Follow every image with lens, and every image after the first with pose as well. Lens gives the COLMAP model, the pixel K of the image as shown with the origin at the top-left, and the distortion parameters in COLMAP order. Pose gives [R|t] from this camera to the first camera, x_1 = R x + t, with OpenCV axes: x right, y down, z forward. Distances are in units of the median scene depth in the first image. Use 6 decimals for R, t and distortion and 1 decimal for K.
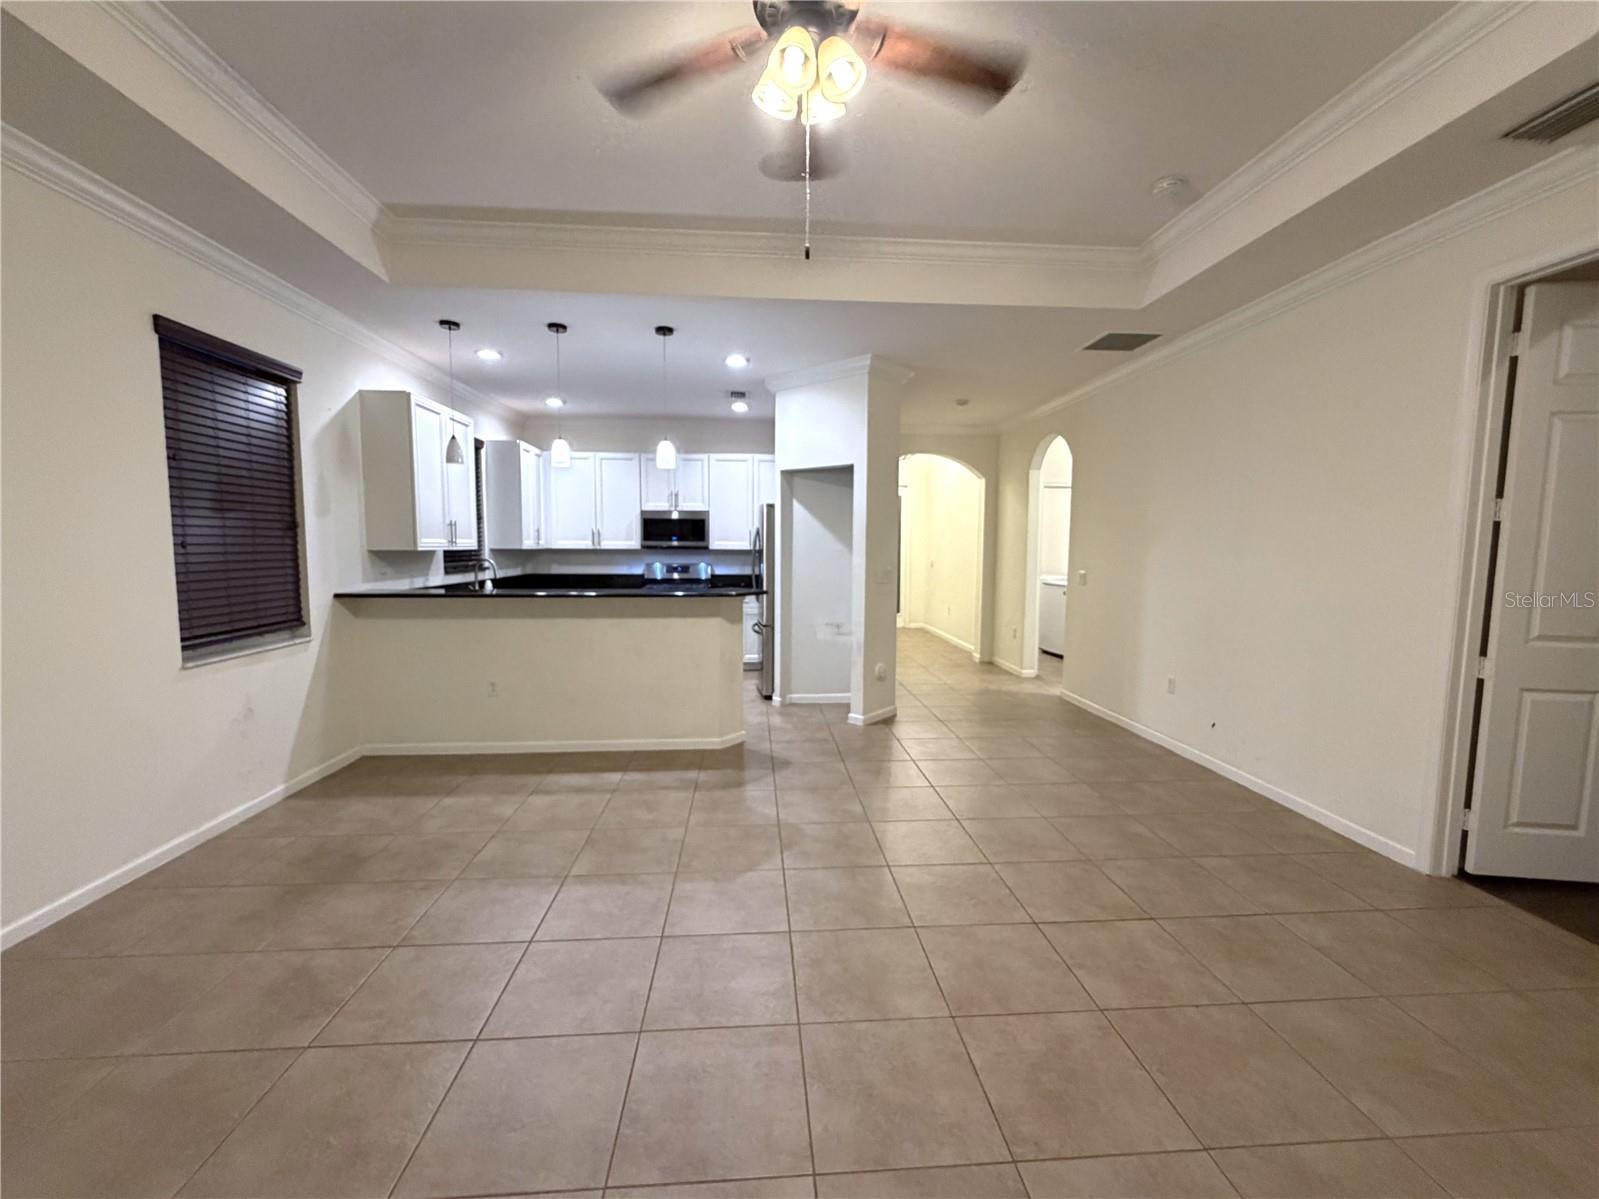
lens RADIAL K [[648.6, 0, 799.5], [0, 648.6, 599.5], [0, 0, 1]] dist [-0.000253, -0.000165]
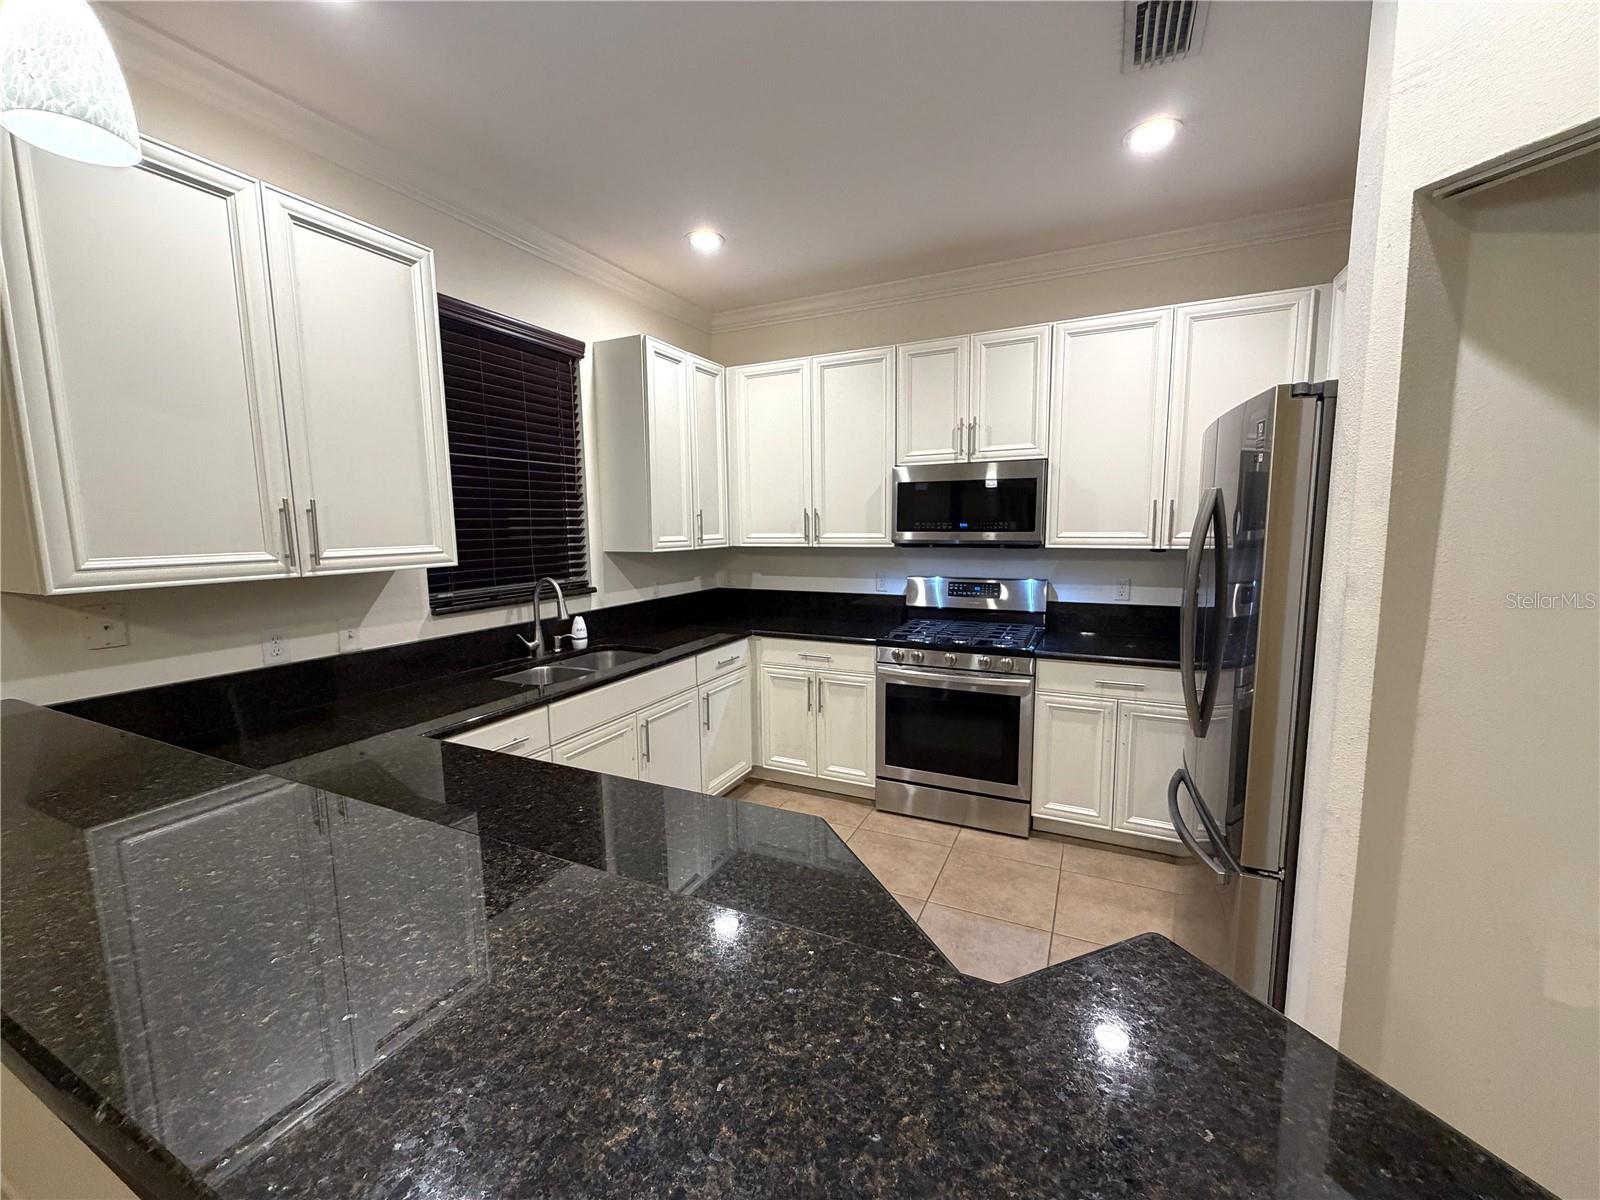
lens RADIAL K [[640.5, 0, 797.3], [0, 640.5, 596.4], [0, 0, 1]] dist [0.000985, 0.000234]
pose [[0.866449, 0.039734, -0.497682, -0.104521], [-0.023899, 0.998986, 0.038149, -0.087668], [0.498693, -0.021160, 0.866520, 0.831788]]
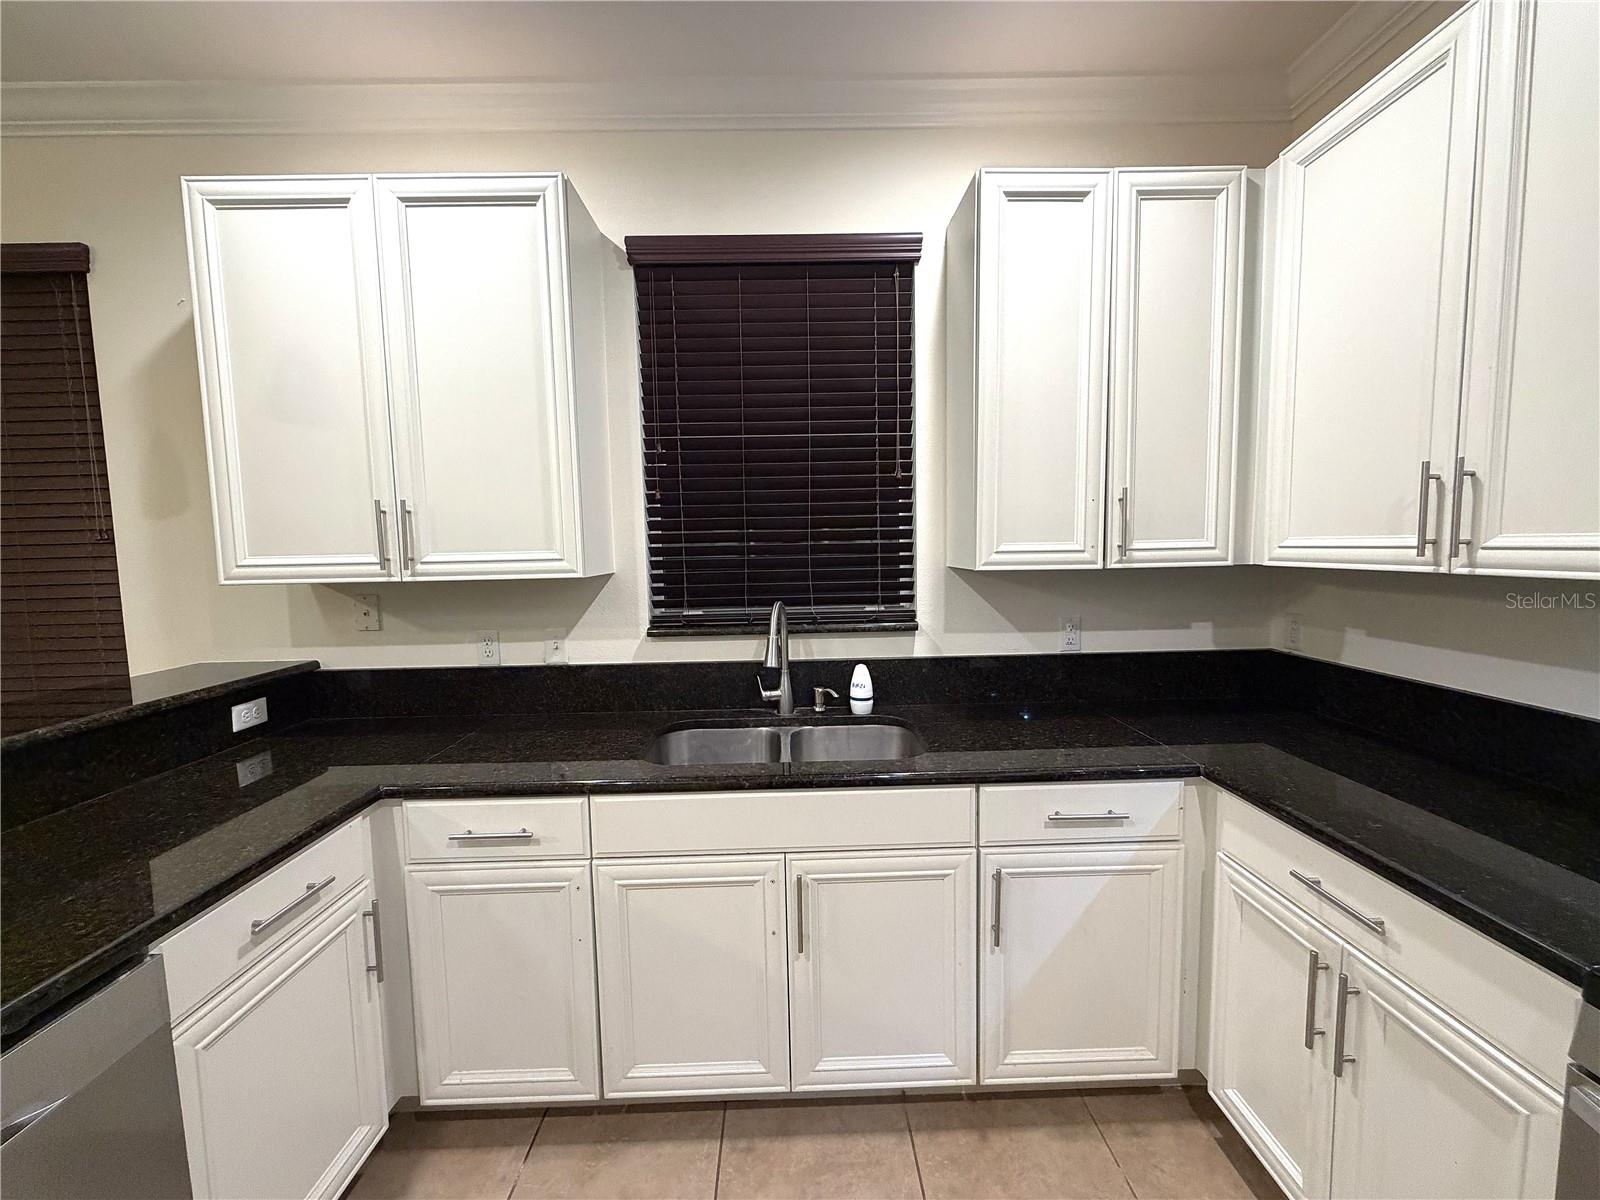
lens RADIAL K [[638.9, 0, 798.5], [0, 638.9, 597.6], [0, 0, 1]] dist [0.001947, 0.000154]
pose [[-0.055323, 0.076103, -0.995564, -0.199042], [-0.065089, 0.994695, 0.079654, -0.112038], [0.996345, 0.069207, -0.050076, 1.255540]]
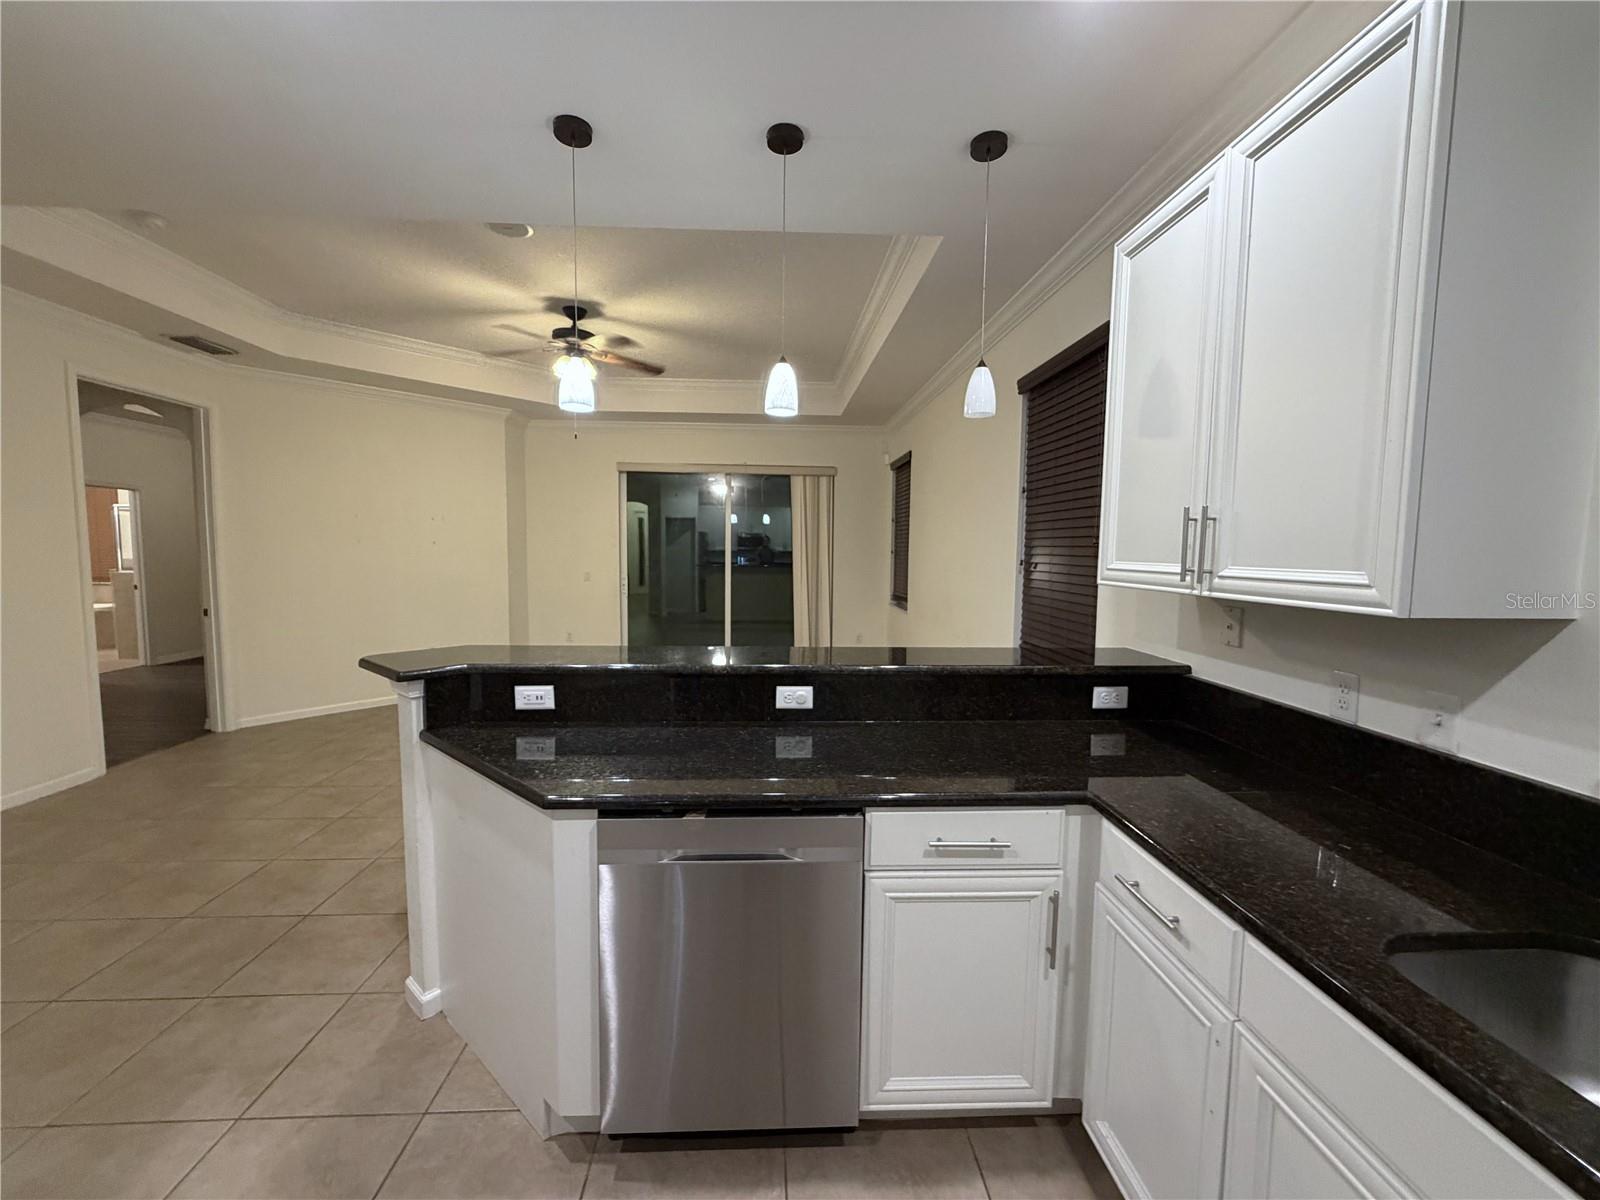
lens RADIAL K [[638.9, 0, 798.5], [0, 638.9, 597.6], [0, 0, 1]] dist [0.001947, 0.000154]
pose [[-0.999623, -0.018598, 0.020190, -0.347490], [-0.015062, 0.986514, 0.162980, -0.127122], [-0.022949, 0.162614, -0.986423, 1.341535]]
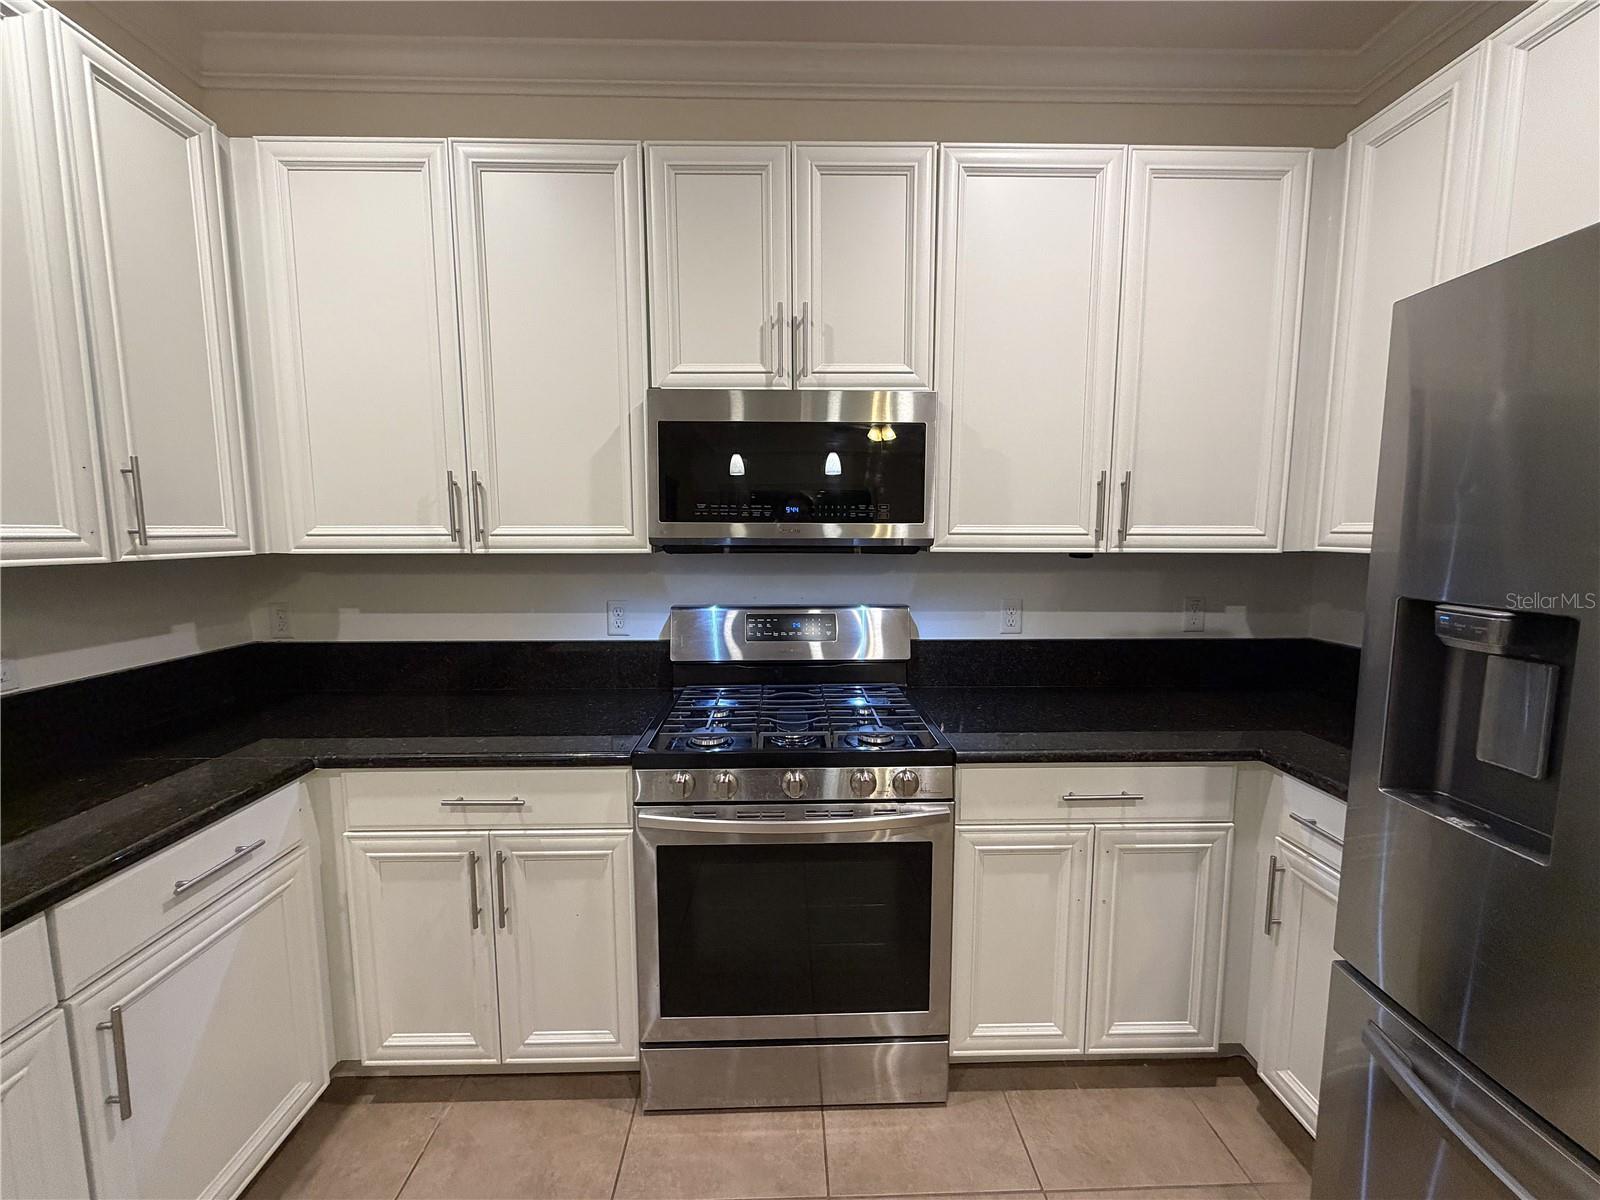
lens RADIAL K [[638.9, 0, 798.5], [0, 638.9, 597.6], [0, 0, 1]] dist [0.001947, 0.000154]
pose [[0.998992, -0.003216, -0.044779, -0.269909], [0.004088, 0.999803, 0.019400, -0.099554], [0.044708, -0.019563, 0.998809, 1.149971]]
